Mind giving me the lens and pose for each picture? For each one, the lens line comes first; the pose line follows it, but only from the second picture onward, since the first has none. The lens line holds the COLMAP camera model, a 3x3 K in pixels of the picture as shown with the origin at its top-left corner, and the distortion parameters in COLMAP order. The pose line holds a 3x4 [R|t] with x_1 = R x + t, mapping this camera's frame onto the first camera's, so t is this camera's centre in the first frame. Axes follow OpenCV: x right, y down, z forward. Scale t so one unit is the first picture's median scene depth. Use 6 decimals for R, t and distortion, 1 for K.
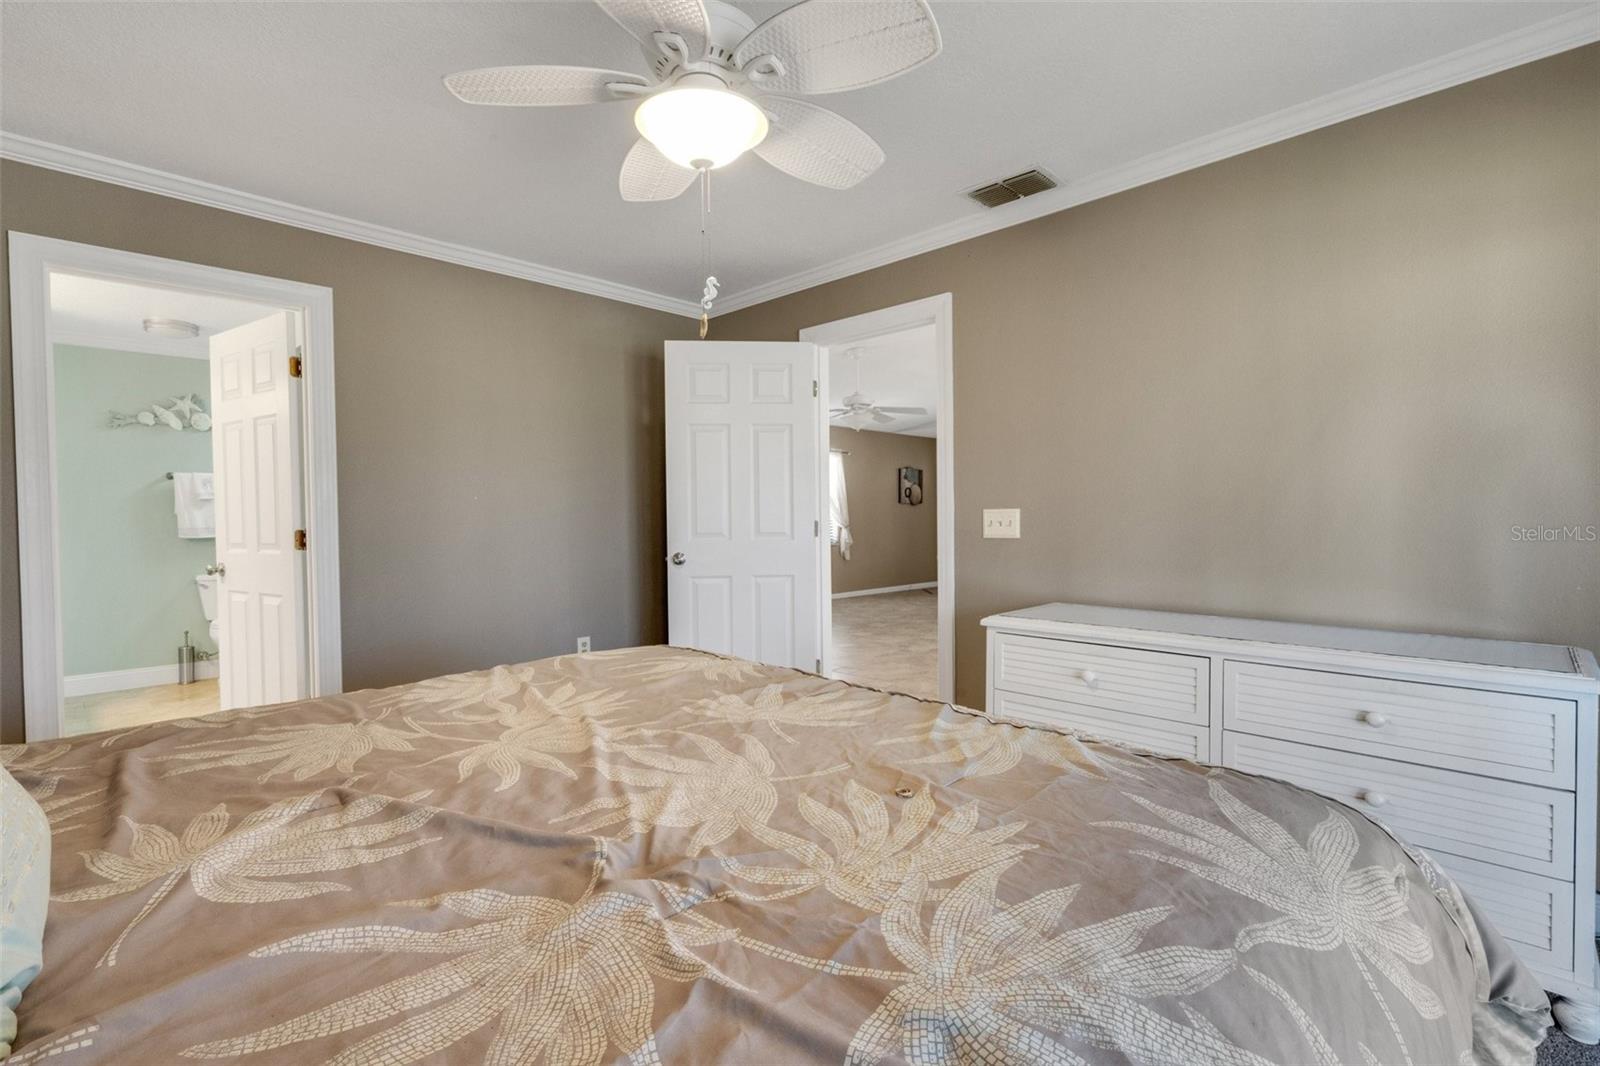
lens RADIAL K [[756.2, 0, 804.0], [0, 756.2, 532.2], [0, 0, 1]] dist [-0.003316, 0.000364]
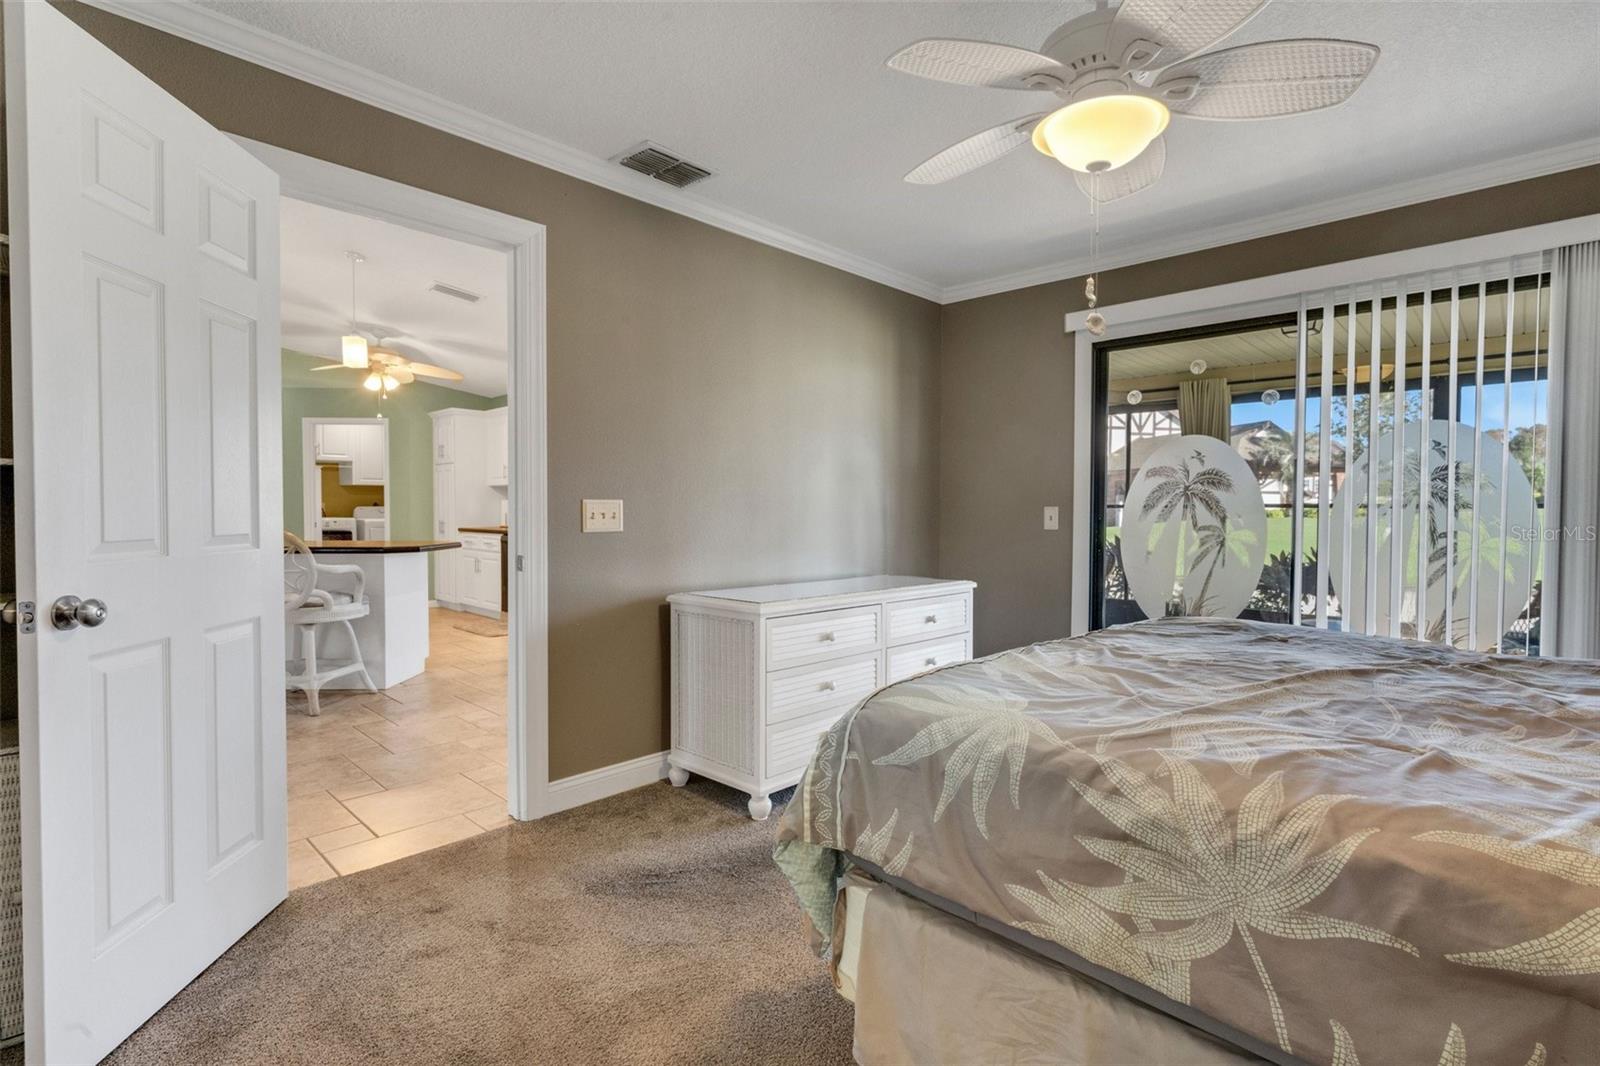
lens RADIAL K [[756.2, 0, 800.4], [0, 756.2, 524.2], [0, 0, 1]] dist [-0.003316, 0.000364]
pose [[0.001574, -0.014969, 0.999887, -0.634182], [0.007584, 0.999859, 0.014957, -0.012994], [-0.999970, 0.007560, 0.001688, 0.761019]]
